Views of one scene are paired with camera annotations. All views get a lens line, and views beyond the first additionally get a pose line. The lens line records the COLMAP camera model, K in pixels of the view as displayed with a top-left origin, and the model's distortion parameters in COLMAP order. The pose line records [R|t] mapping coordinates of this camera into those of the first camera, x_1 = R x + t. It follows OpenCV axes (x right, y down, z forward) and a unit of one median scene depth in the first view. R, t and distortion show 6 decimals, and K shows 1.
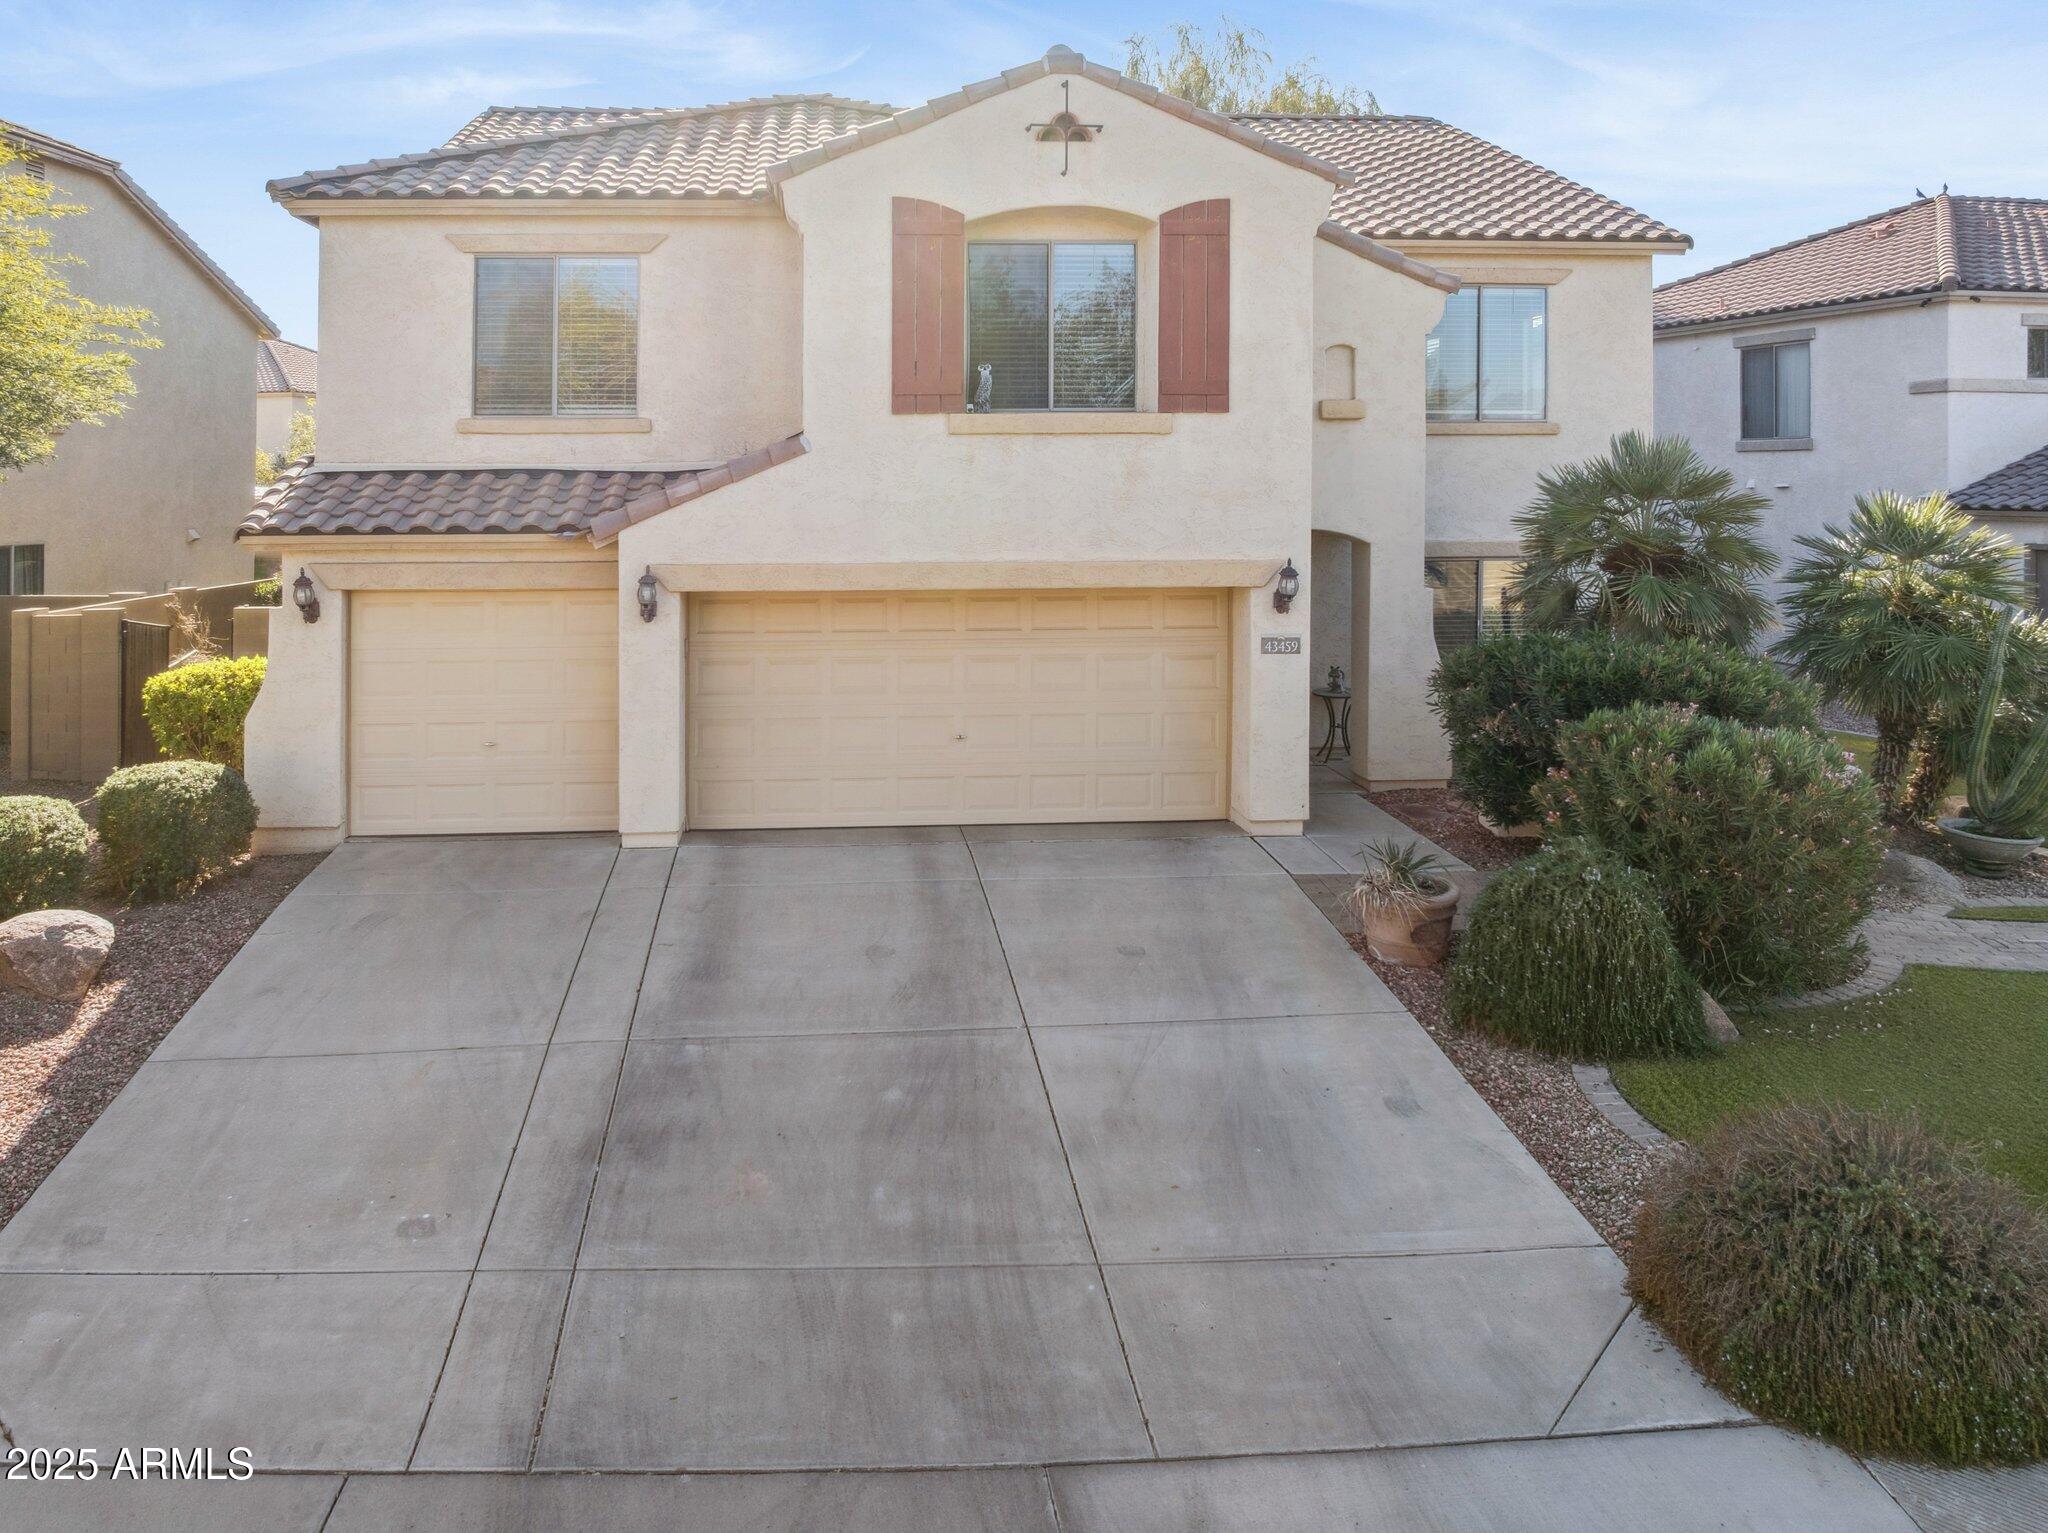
lens RADIAL K [[1568.3, 0, 848.4], [0, 1568.3, 591.1], [0, 0, 1]] dist [-0.030787, -0.000174]
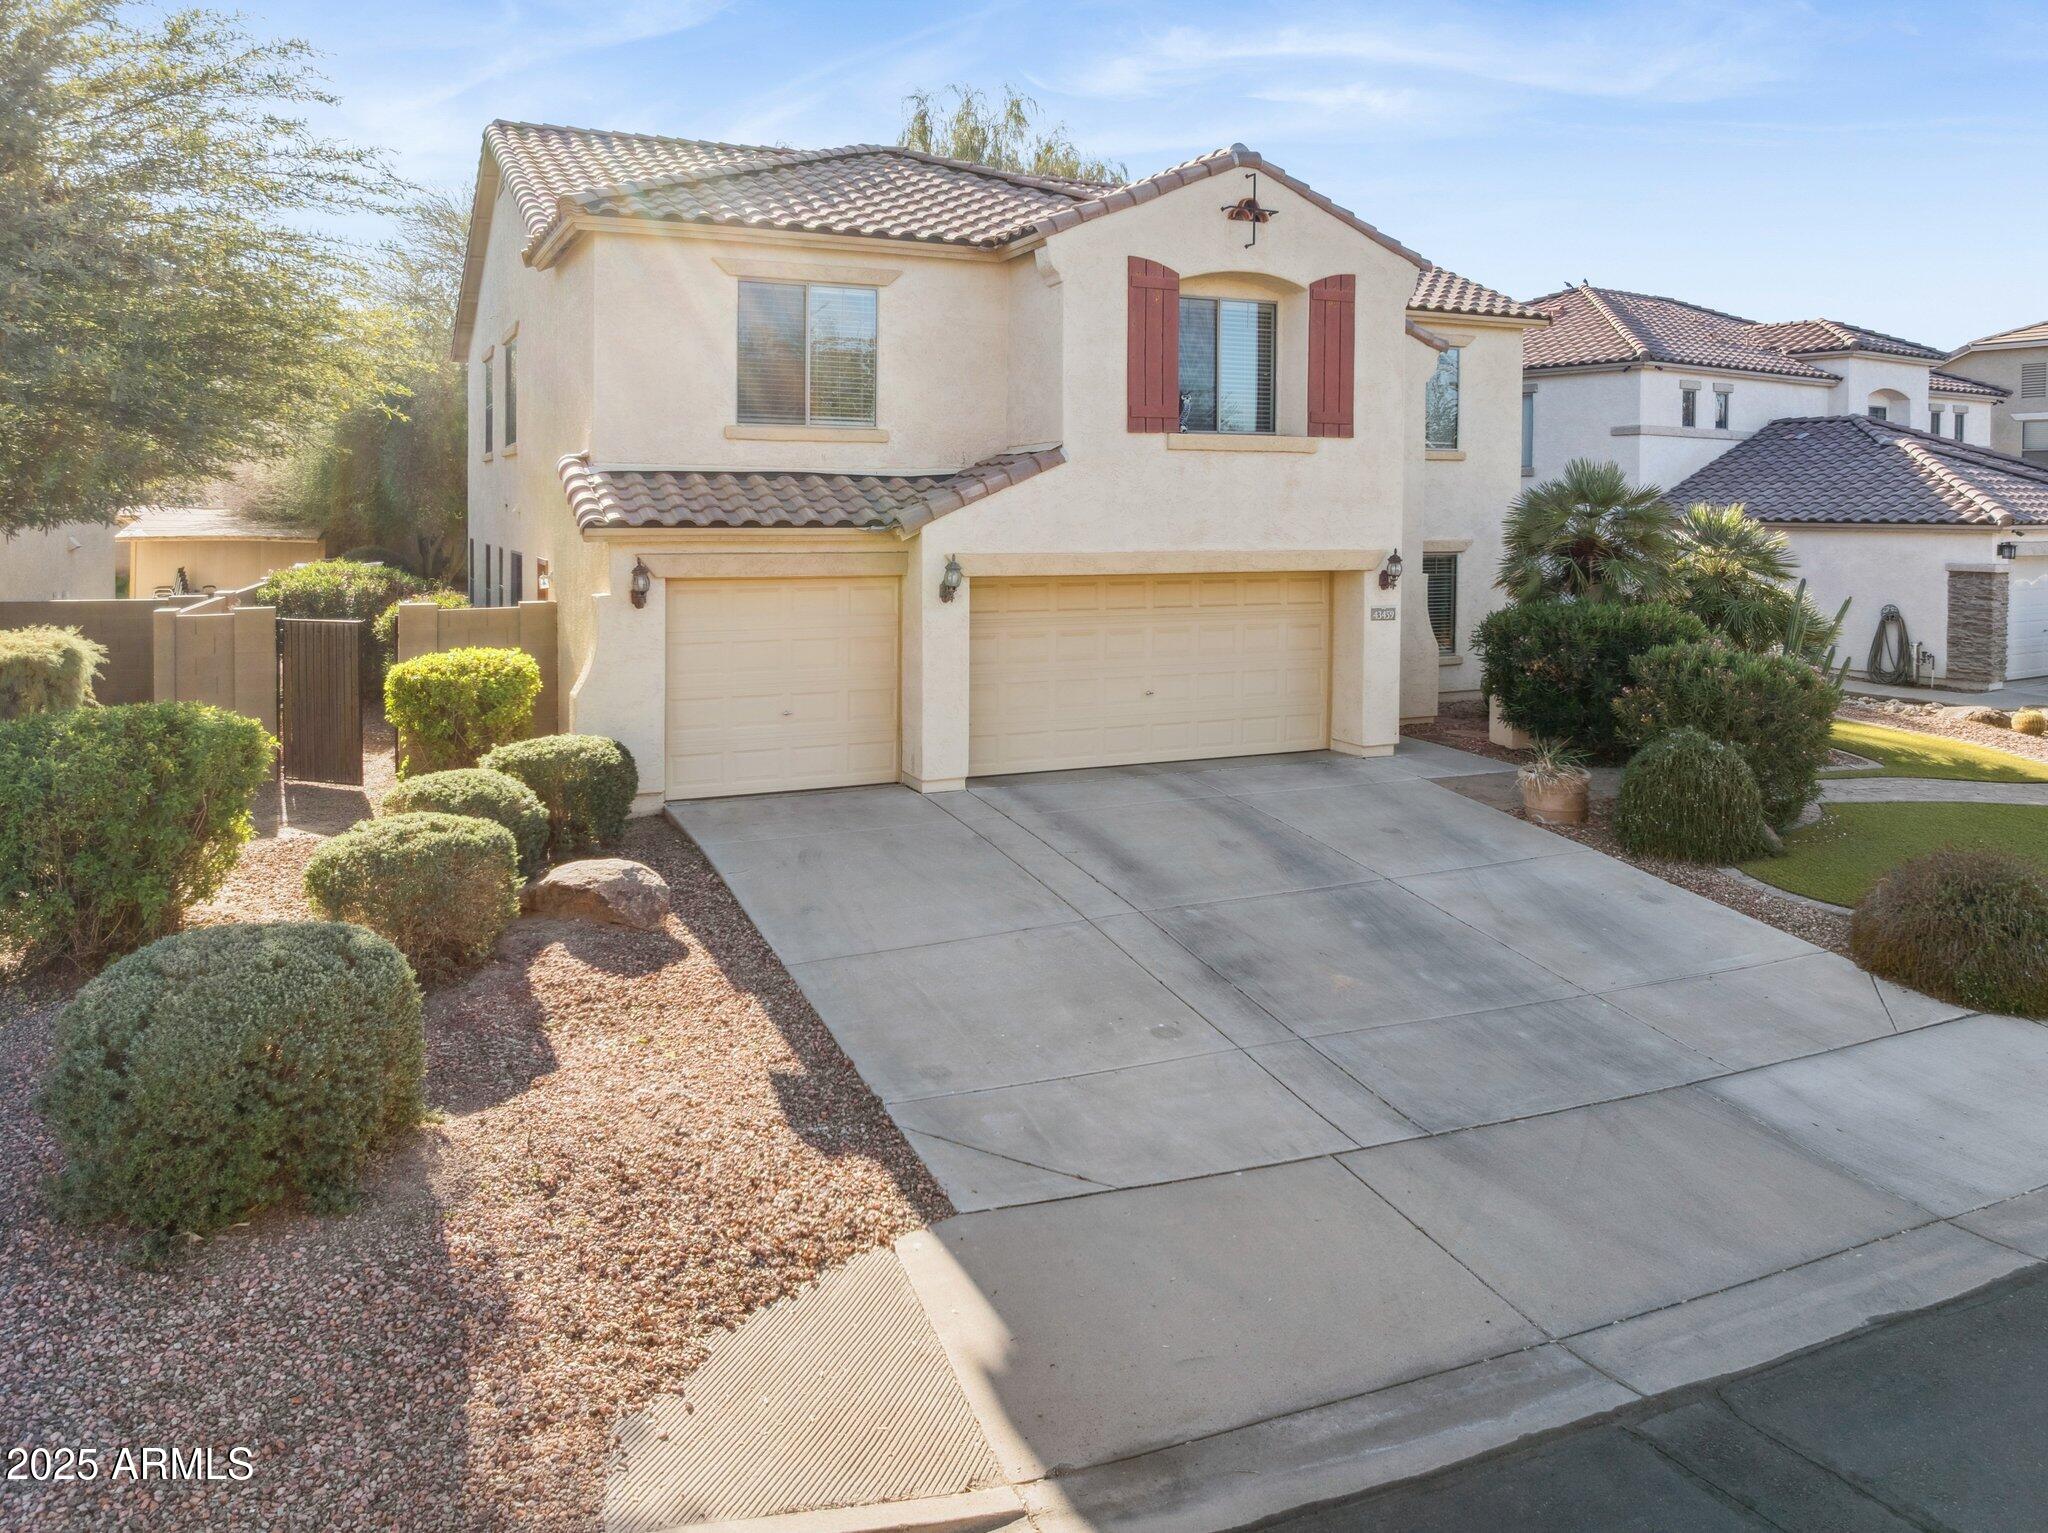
lens RADIAL K [[1508.2, 0, 1018.6], [0, 1508.2, 662.3], [0, 0, 1]] dist [-0.010149, -0.001585]
pose [[0.930576, -0.028317, 0.365001, -0.489848], [0.015358, 0.999146, 0.038360, 0.022078], [-0.365776, -0.030092, 0.930216, -0.086185]]
